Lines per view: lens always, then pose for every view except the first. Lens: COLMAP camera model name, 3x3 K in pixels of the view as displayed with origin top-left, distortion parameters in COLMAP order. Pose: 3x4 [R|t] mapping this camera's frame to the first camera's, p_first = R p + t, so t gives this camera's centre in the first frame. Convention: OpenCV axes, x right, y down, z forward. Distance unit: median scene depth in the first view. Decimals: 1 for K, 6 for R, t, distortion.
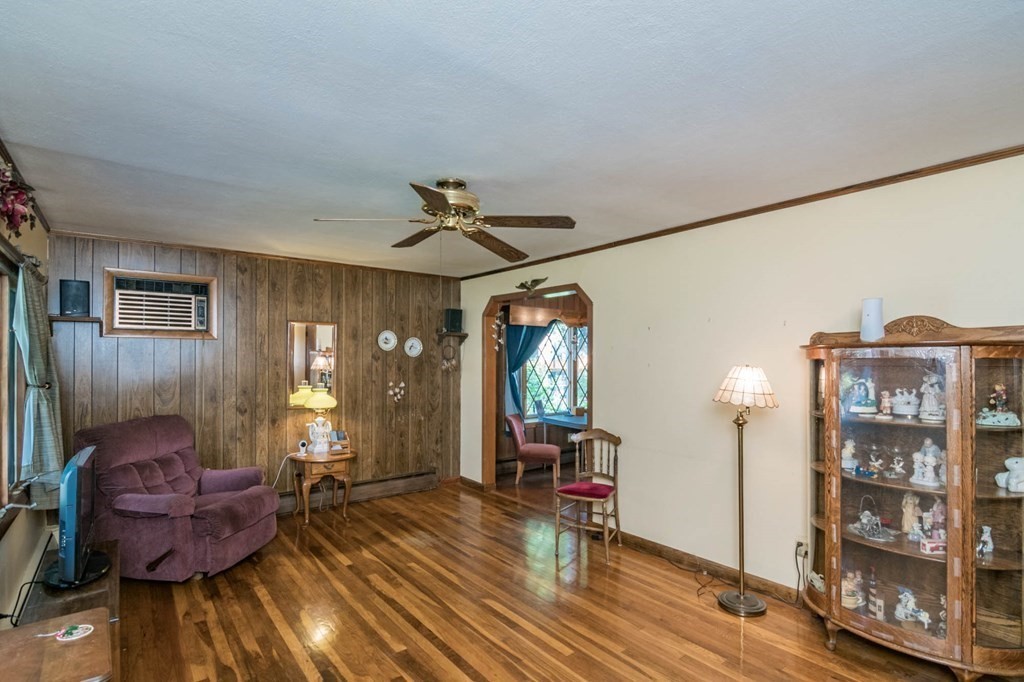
lens RADIAL K [[496.7, 0, 511.1], [0, 496.7, 349.8], [0, 0, 1]] dist [-0.013847, -0.004139]
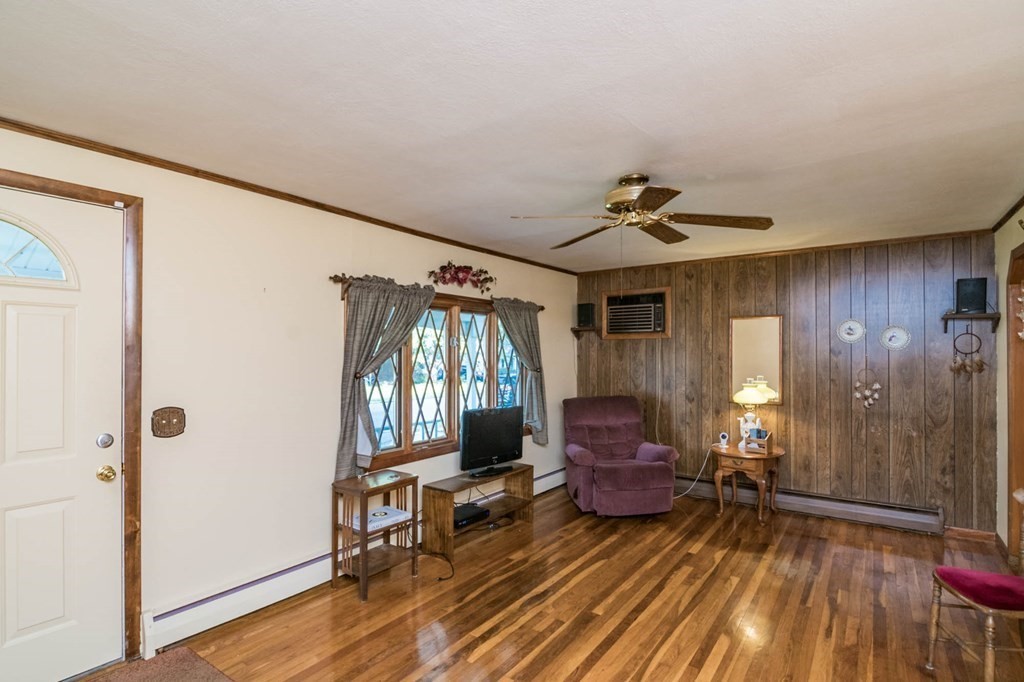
lens RADIAL K [[496.7, 0, 511.3], [0, 496.7, 343.7], [0, 0, 1]] dist [-0.013847, -0.004139]
pose [[0.275419, -0.027090, -0.960942, 0.453162], [0.017007, 0.999584, -0.023305, 0.014278], [0.961174, -0.009924, 0.275765, 0.289171]]
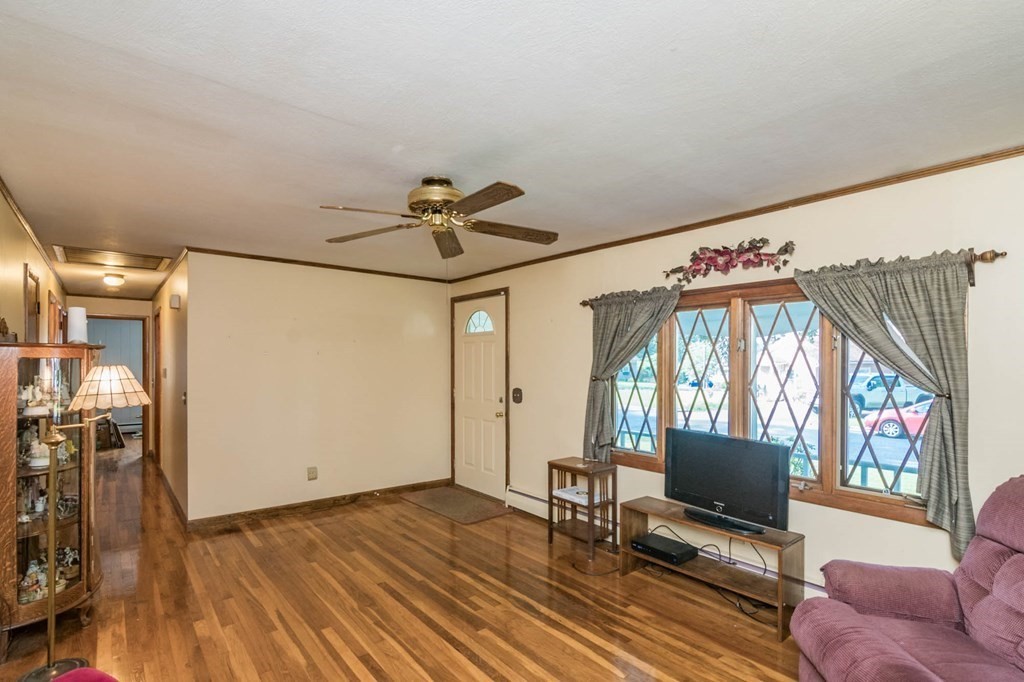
lens RADIAL K [[496.7, 0, 513.1], [0, 496.7, 361.5], [0, 0, 1]] dist [-0.013847, -0.004139]
pose [[-0.999709, -0.005188, -0.023570, -0.146714], [-0.004851, 0.999886, -0.014294, 0.022258], [0.023641, -0.014175, -0.999620, 1.166356]]
